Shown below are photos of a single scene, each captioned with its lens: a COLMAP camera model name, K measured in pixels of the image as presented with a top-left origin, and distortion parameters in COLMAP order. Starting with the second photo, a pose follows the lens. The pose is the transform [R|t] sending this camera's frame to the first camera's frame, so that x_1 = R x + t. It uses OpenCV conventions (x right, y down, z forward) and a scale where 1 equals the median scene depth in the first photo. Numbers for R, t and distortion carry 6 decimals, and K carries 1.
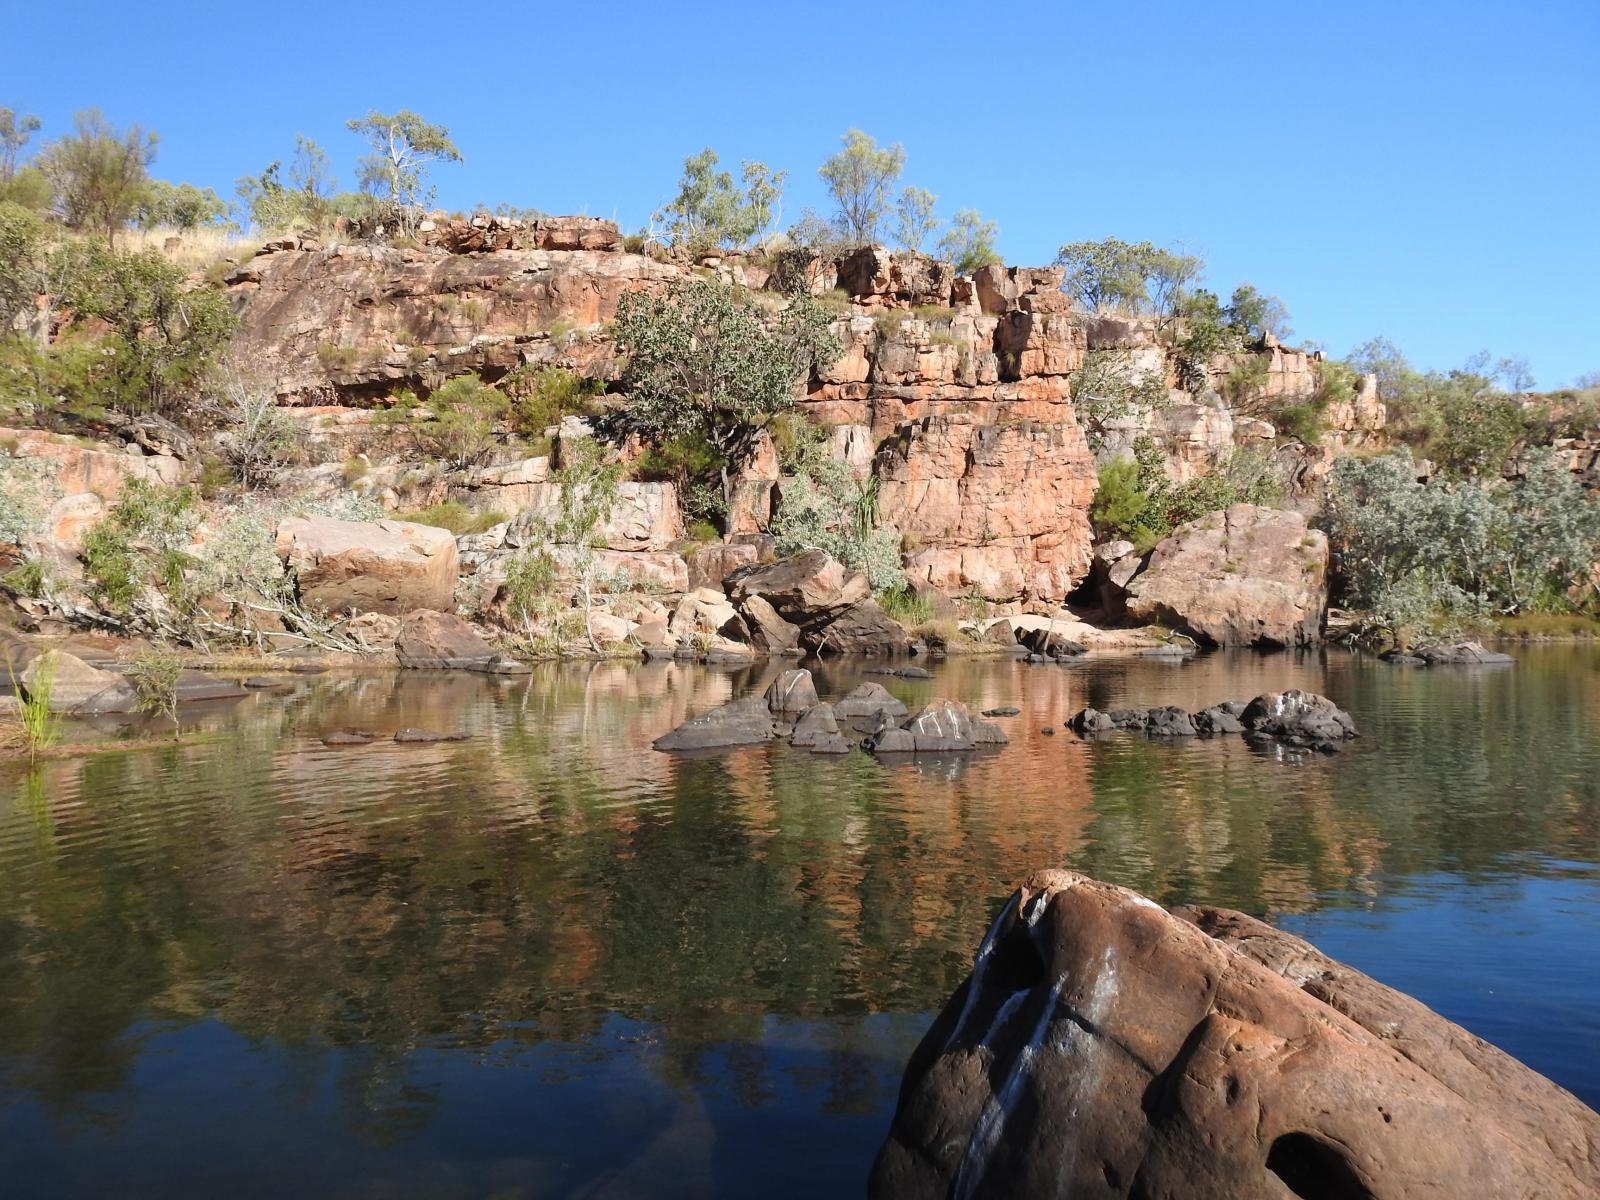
lens RADIAL K [[1187.9, 0, 792.1], [0, 1187.9, 562.0], [0, 0, 1]] dist [-0.025260, -0.008341]
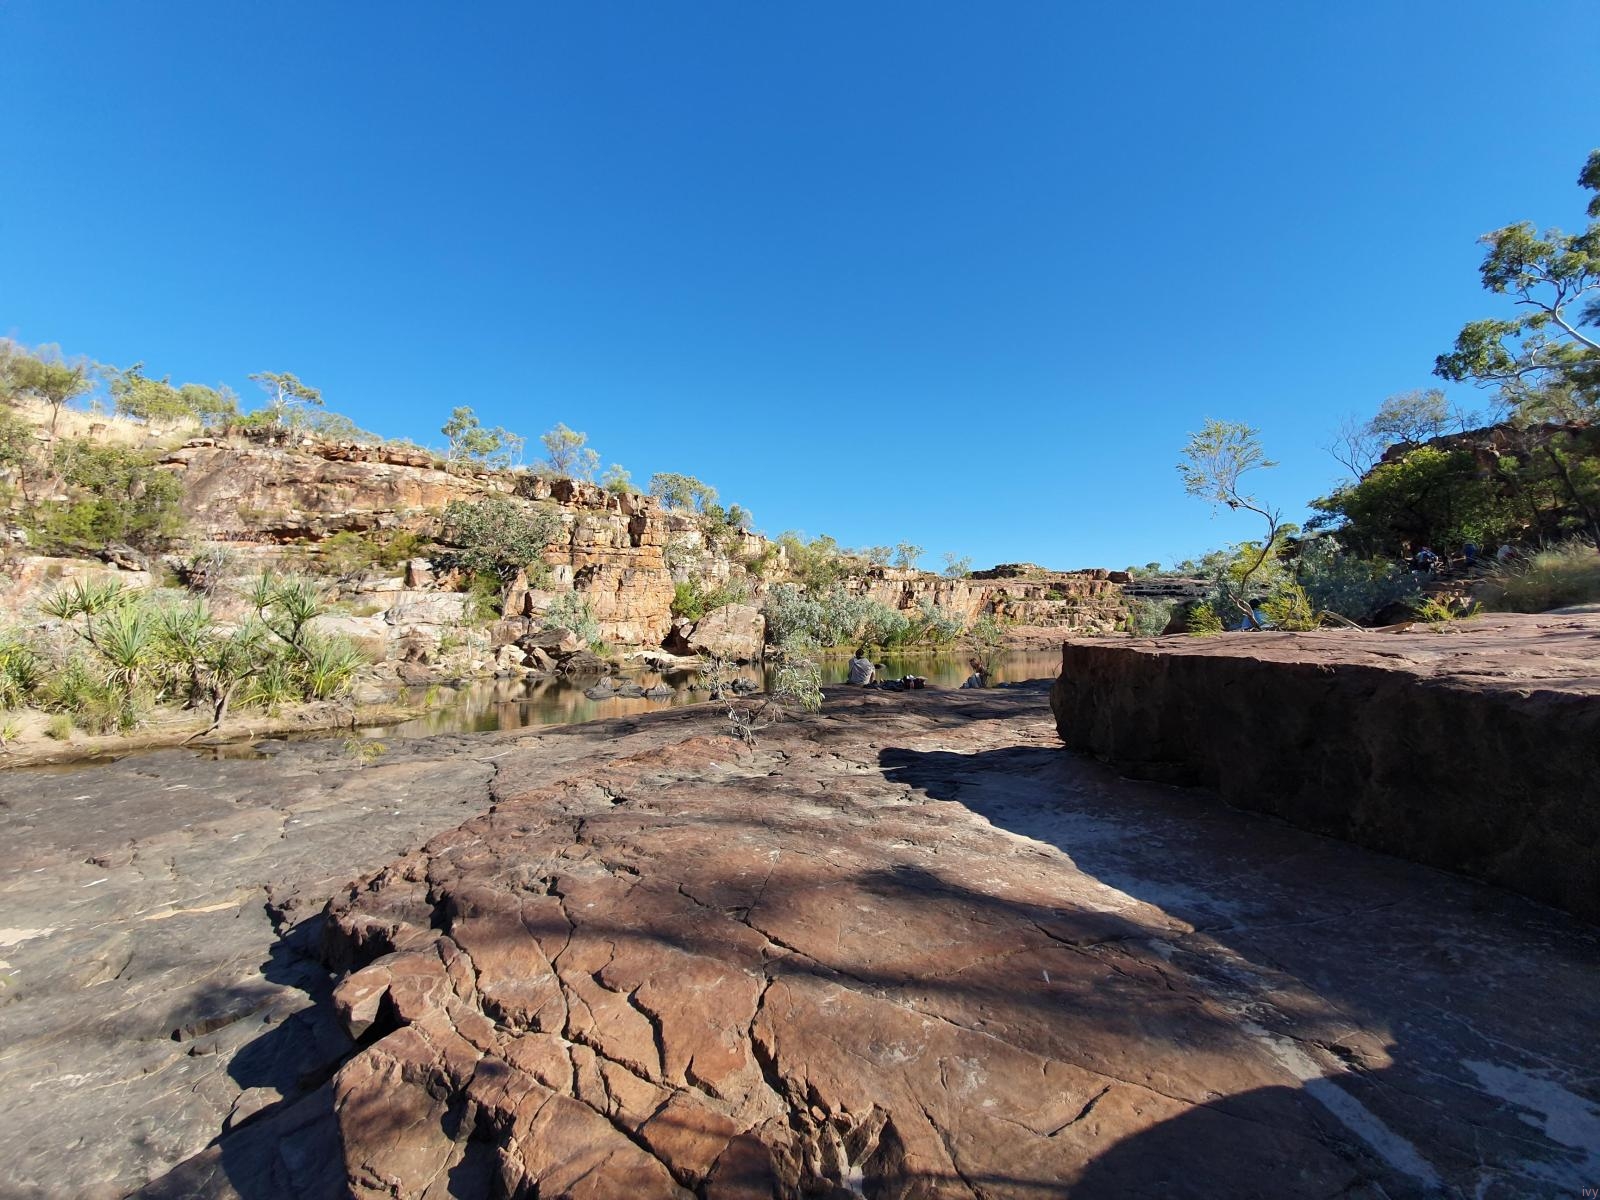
lens RADIAL K [[627.0, 0, 800.0], [0, 627.0, 600.0], [0, 0, 1]] dist [0.021481, -0.019272]
pose [[0.890441, 0.011000, 0.454966, -0.082426], [0.001331, 0.999641, -0.026775, -0.019517], [-0.455097, 0.024447, 0.890106, -0.206934]]
